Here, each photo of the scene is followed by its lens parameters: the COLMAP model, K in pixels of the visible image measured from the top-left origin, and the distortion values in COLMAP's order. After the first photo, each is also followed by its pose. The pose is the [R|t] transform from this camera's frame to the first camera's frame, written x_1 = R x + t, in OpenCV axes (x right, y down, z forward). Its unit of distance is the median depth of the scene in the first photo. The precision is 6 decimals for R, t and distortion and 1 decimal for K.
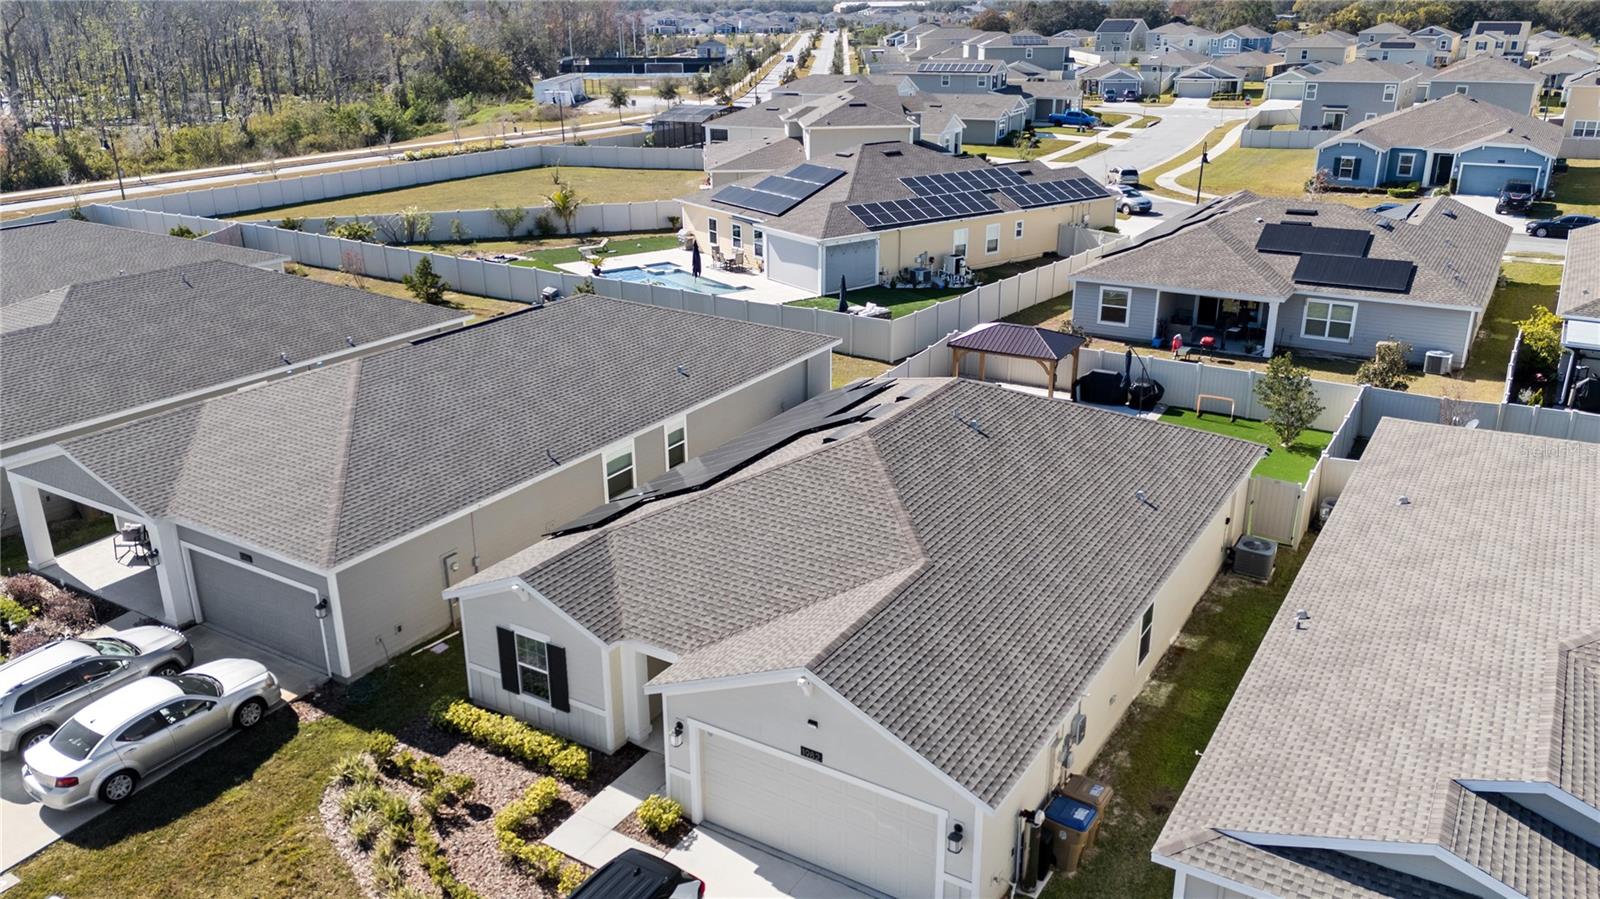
lens RADIAL K [[1192.4, 0, 800.0], [0, 1192.4, 449.5], [0, 0, 1]] dist [0.080733, -0.111357]
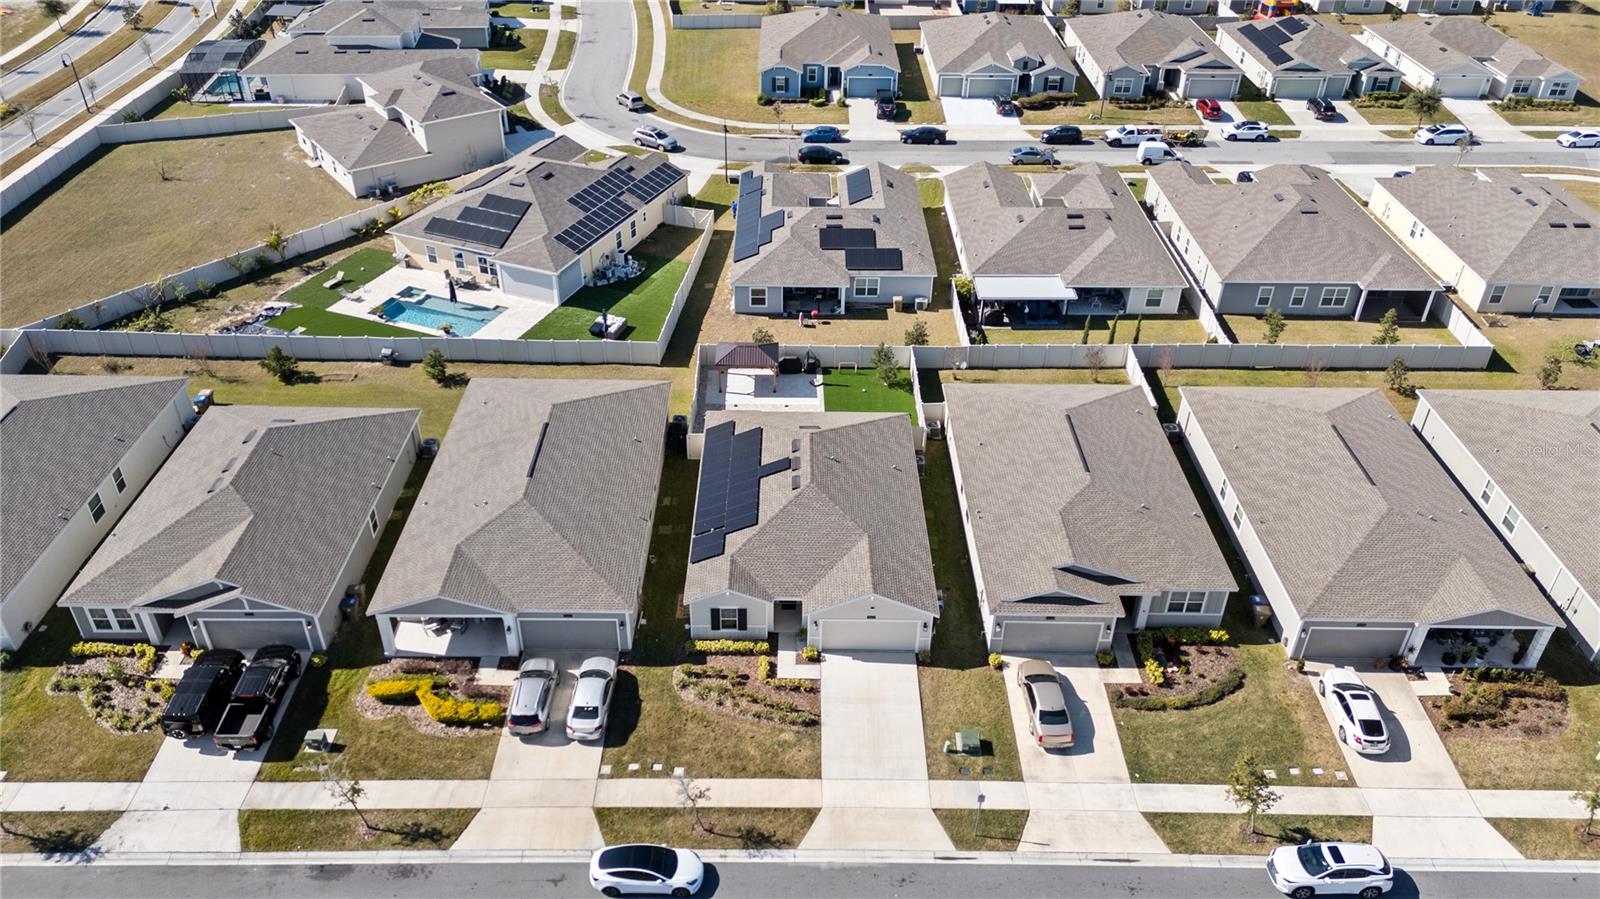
lens RADIAL K [[1192.4, 0, 800.0], [0, 1192.4, 449.5], [0, 0, 1]] dist [0.080733, -0.111357]
pose [[0.843136, -0.281577, 0.458079, -0.810264], [0.159294, 0.944481, 0.287369, -0.597071], [-0.513563, -0.169322, 0.841180, -0.779570]]
